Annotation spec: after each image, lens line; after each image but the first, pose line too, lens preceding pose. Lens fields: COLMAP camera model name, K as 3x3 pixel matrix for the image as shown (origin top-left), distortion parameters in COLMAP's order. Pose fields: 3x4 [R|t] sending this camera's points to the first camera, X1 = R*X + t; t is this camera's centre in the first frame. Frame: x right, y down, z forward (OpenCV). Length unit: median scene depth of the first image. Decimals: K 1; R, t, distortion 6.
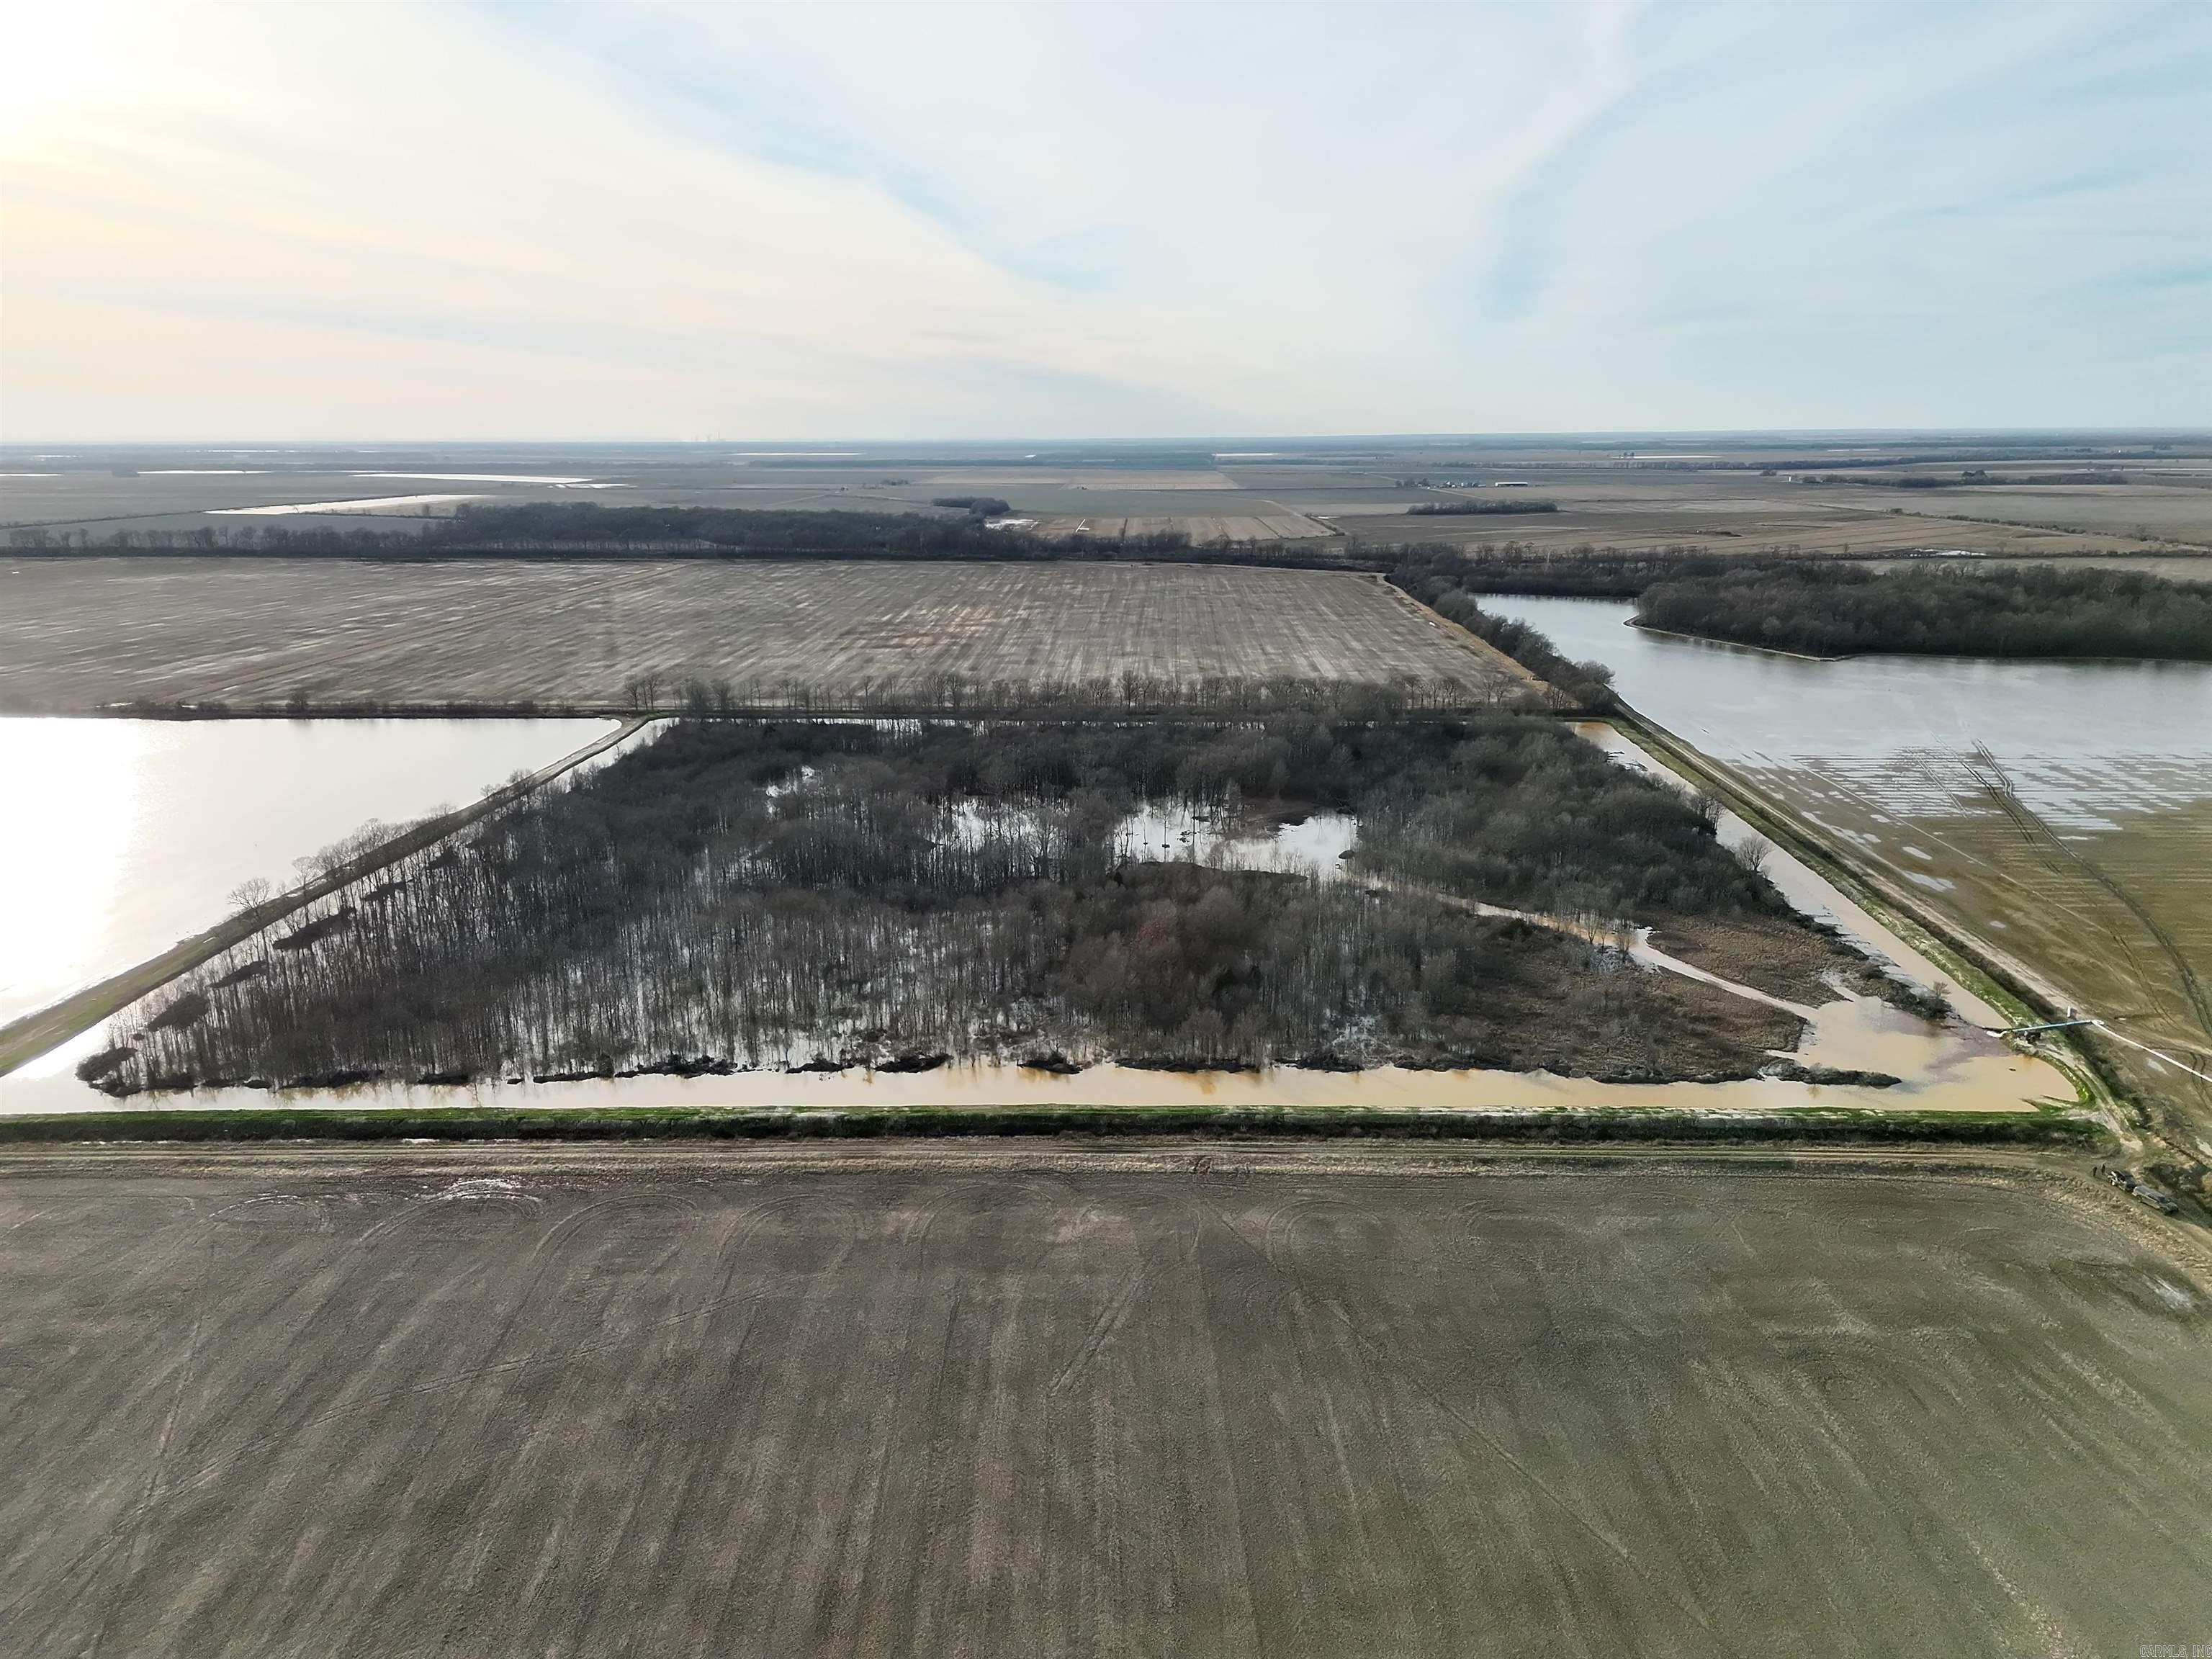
lens RADIAL K [[1463.3, 0, 1106.0], [0, 1463.3, 829.5], [0, 0, 1]] dist [0.066741, -0.051926]
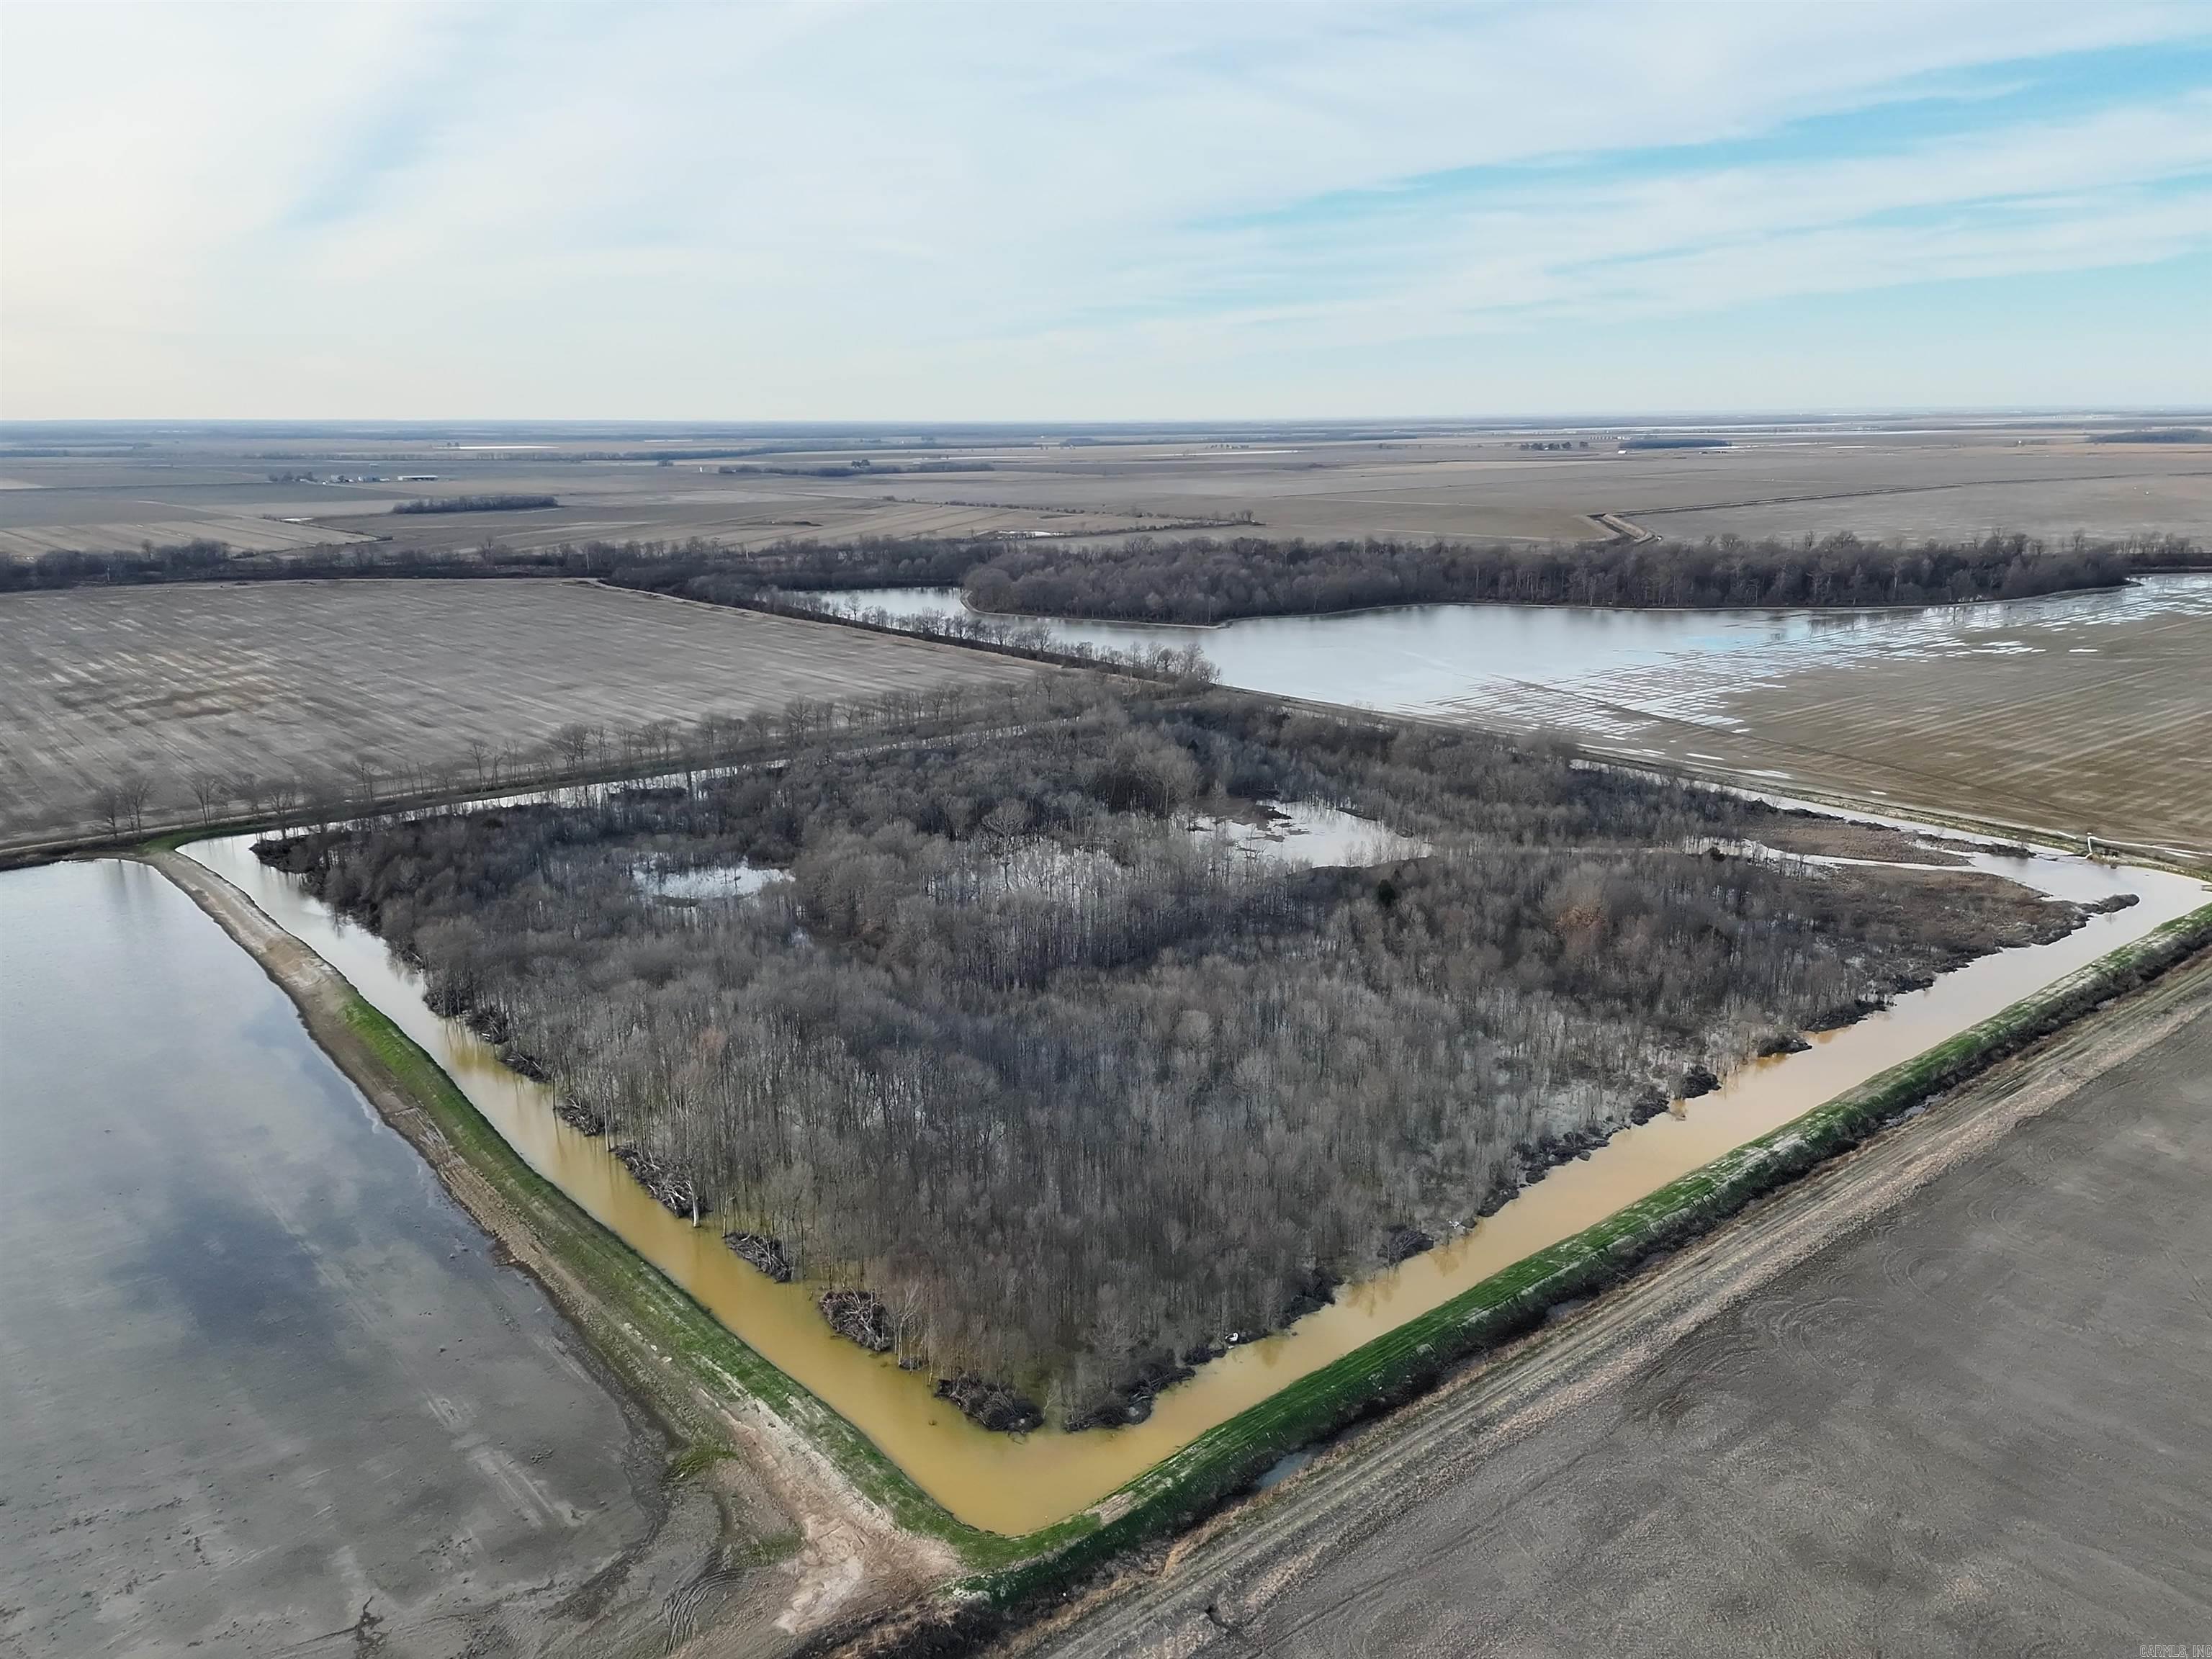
lens RADIAL K [[1584.1, 0, 1106.0], [0, 1584.1, 829.5], [0, 0, 1]] dist [0.080201, -0.069257]
pose [[0.769323, -0.160769, 0.618301, -1.032752], [0.168682, 0.984591, 0.046127, -0.108681], [-0.616189, 0.068810, 0.784587, 0.428043]]
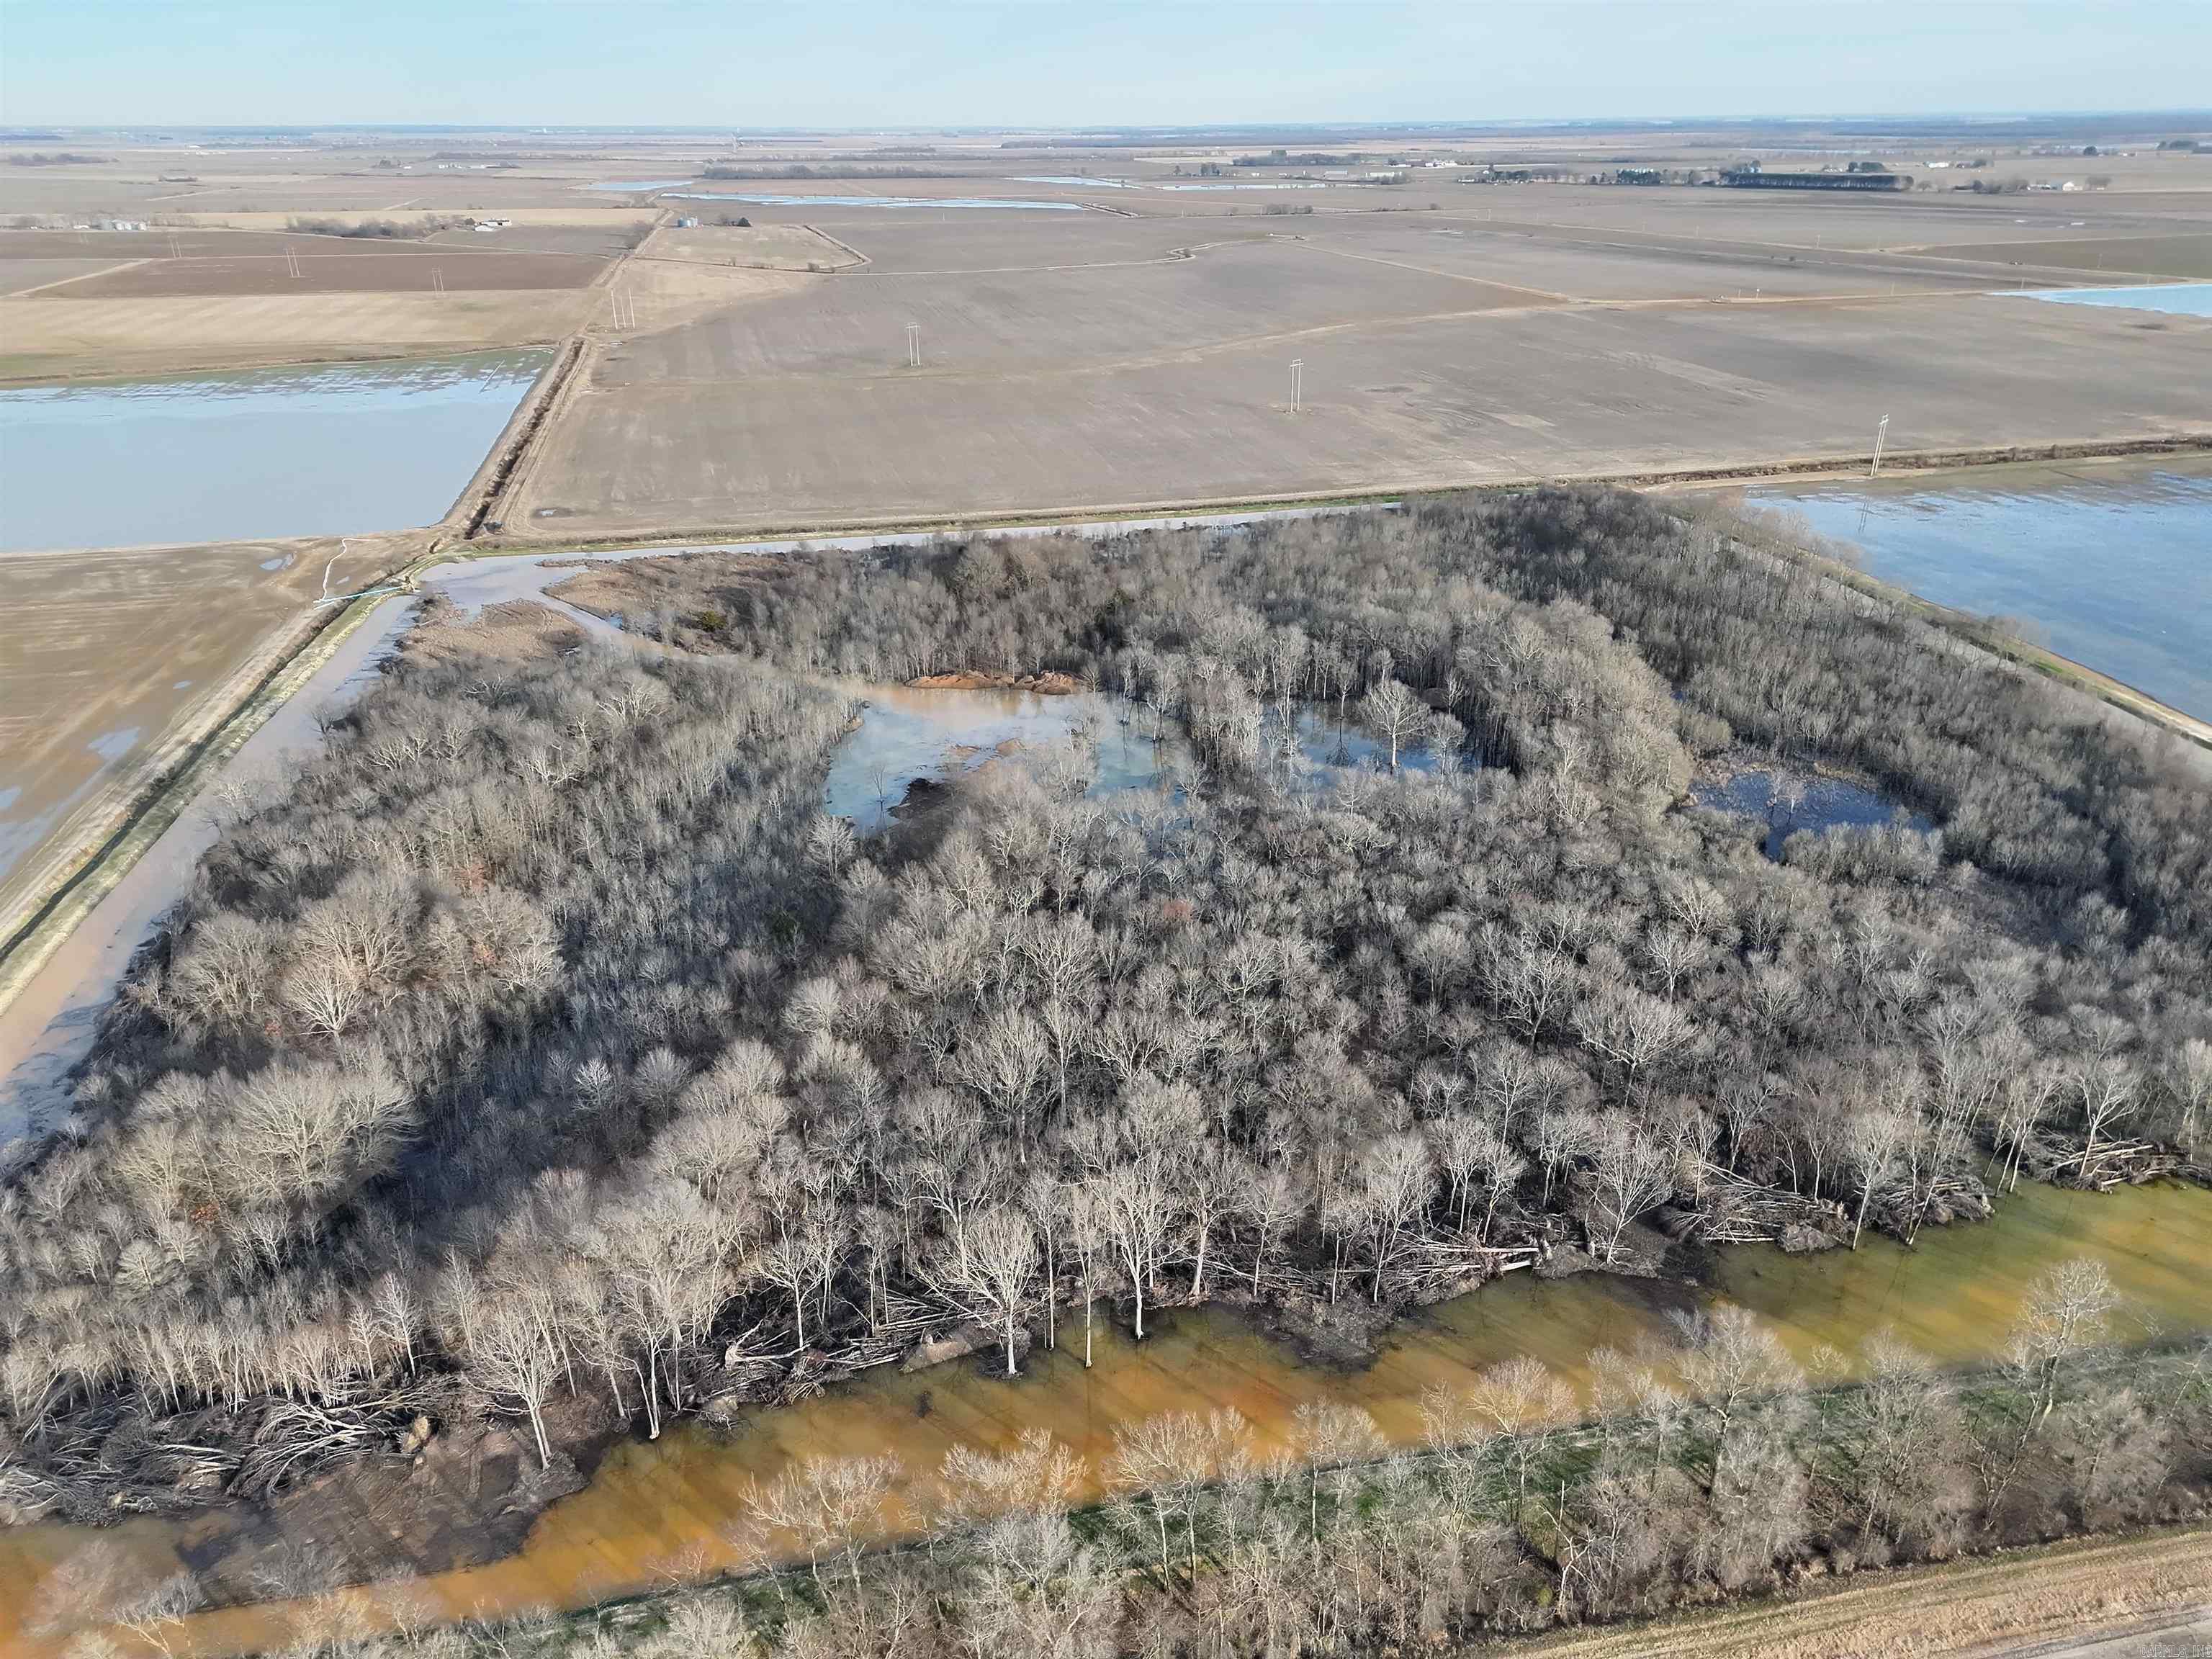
lens RADIAL K [[1584.1, 0, 1106.0], [0, 1584.1, 829.5], [0, 0, 1]] dist [0.080201, -0.069257]
pose [[-0.973303, 0.095090, -0.208898, 0.320297], [-0.062482, 0.765996, 0.639801, -0.742463], [0.220854, 0.635773, -0.739605, 2.558812]]
